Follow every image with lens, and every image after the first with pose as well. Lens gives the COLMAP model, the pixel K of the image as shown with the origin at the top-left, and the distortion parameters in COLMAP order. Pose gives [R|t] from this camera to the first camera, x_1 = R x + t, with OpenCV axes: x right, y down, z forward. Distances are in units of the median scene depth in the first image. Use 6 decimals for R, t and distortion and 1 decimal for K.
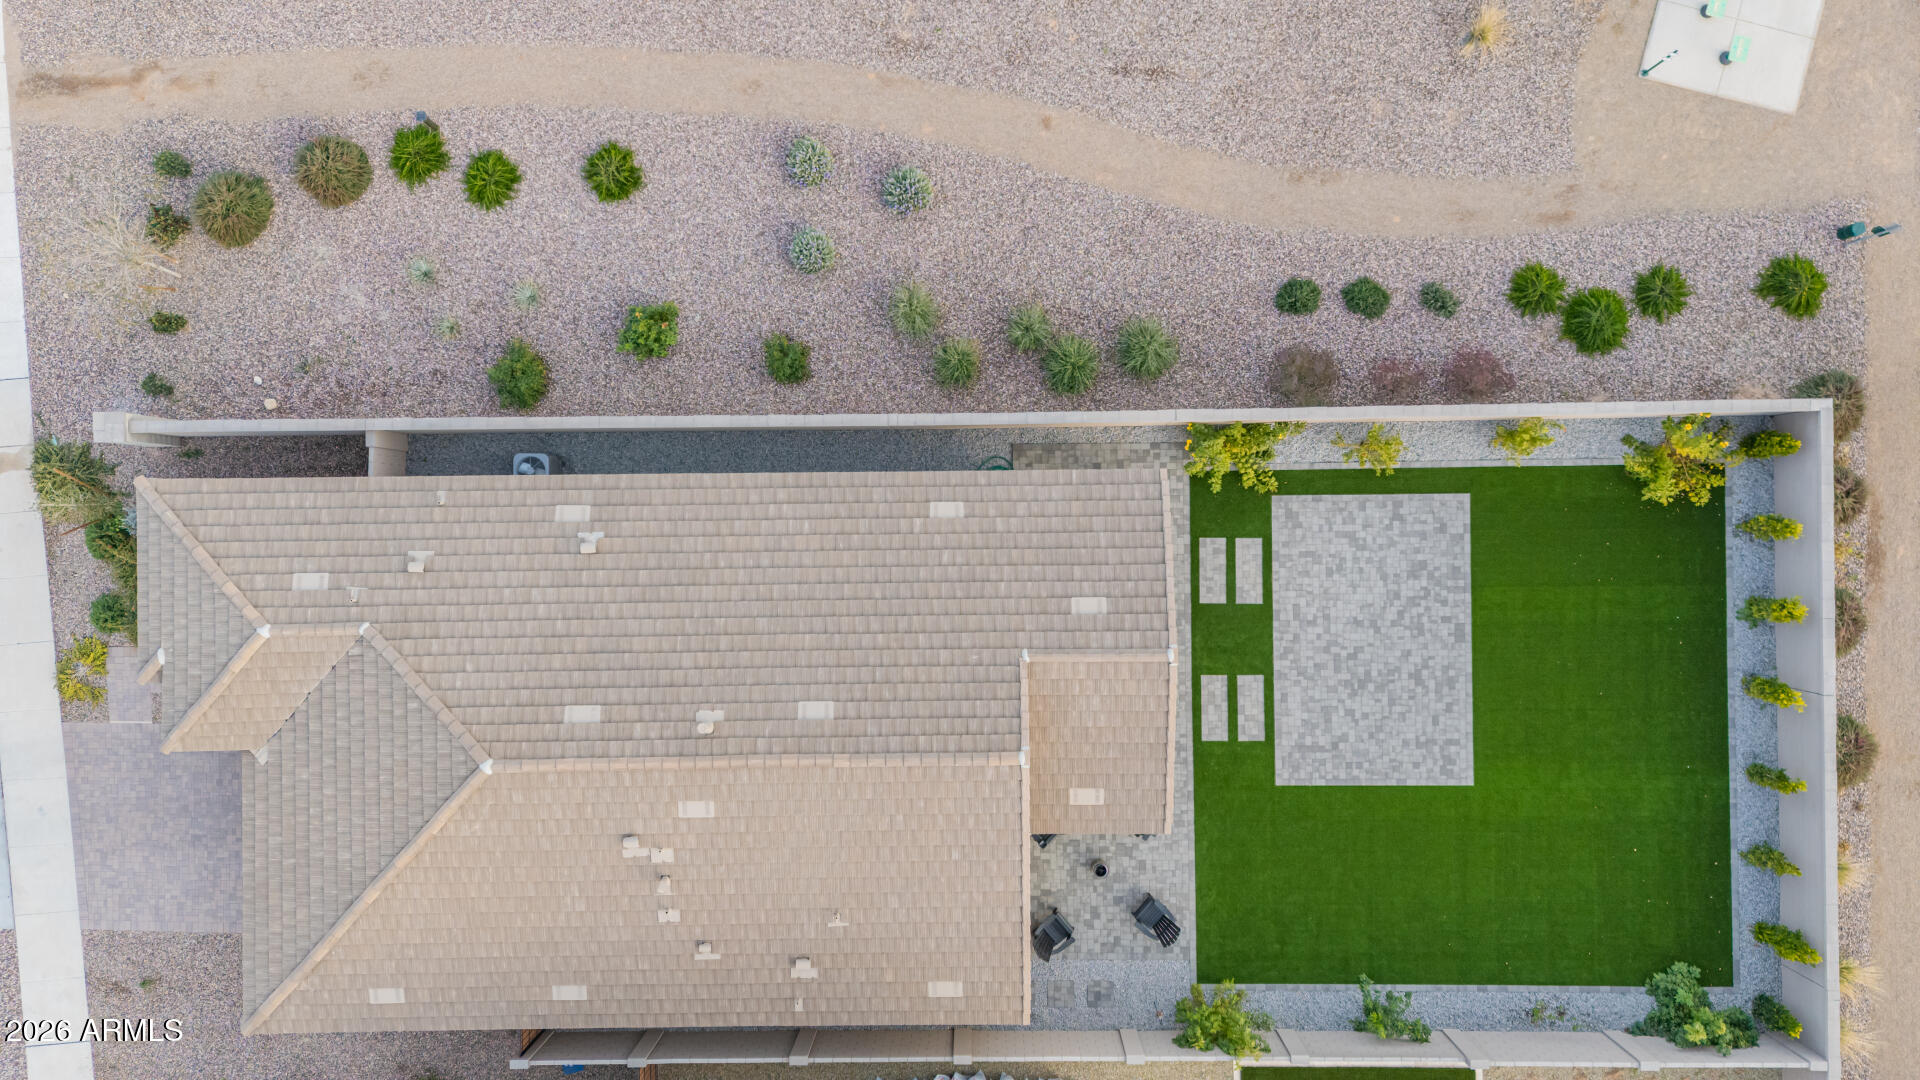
lens RADIAL K [[1423.0, 0, 965.2], [0, 1423.0, 539.3], [0, 0, 1]] dist [0.091295, -0.093414]
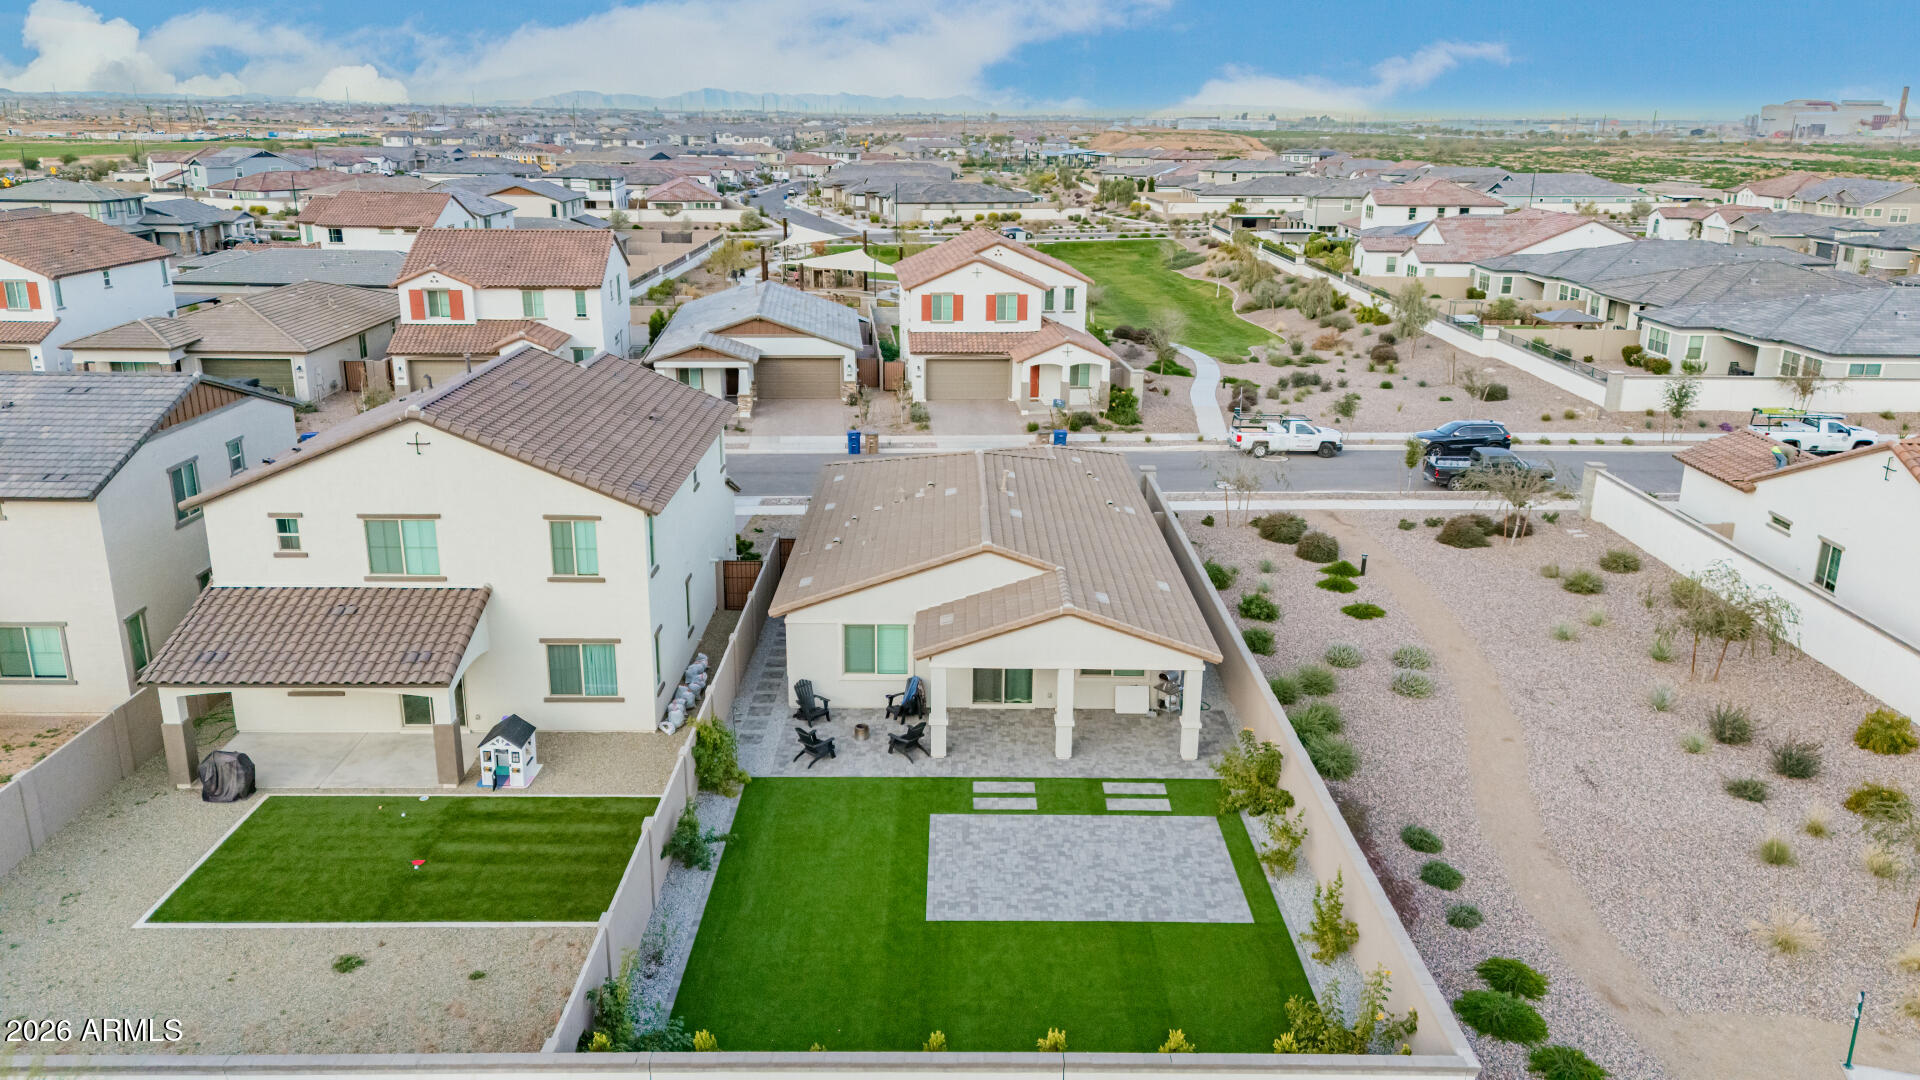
lens RADIAL K [[1423.0, 0, 965.2], [0, 1423.0, 539.3], [0, 0, 1]] dist [0.091295, -0.093414]
pose [[-0.002705, 0.302021, -0.953298, 1.122818], [-0.999861, -0.016519, -0.002396, 0.152700], [-0.016472, 0.953158, 0.302023, 0.508777]]
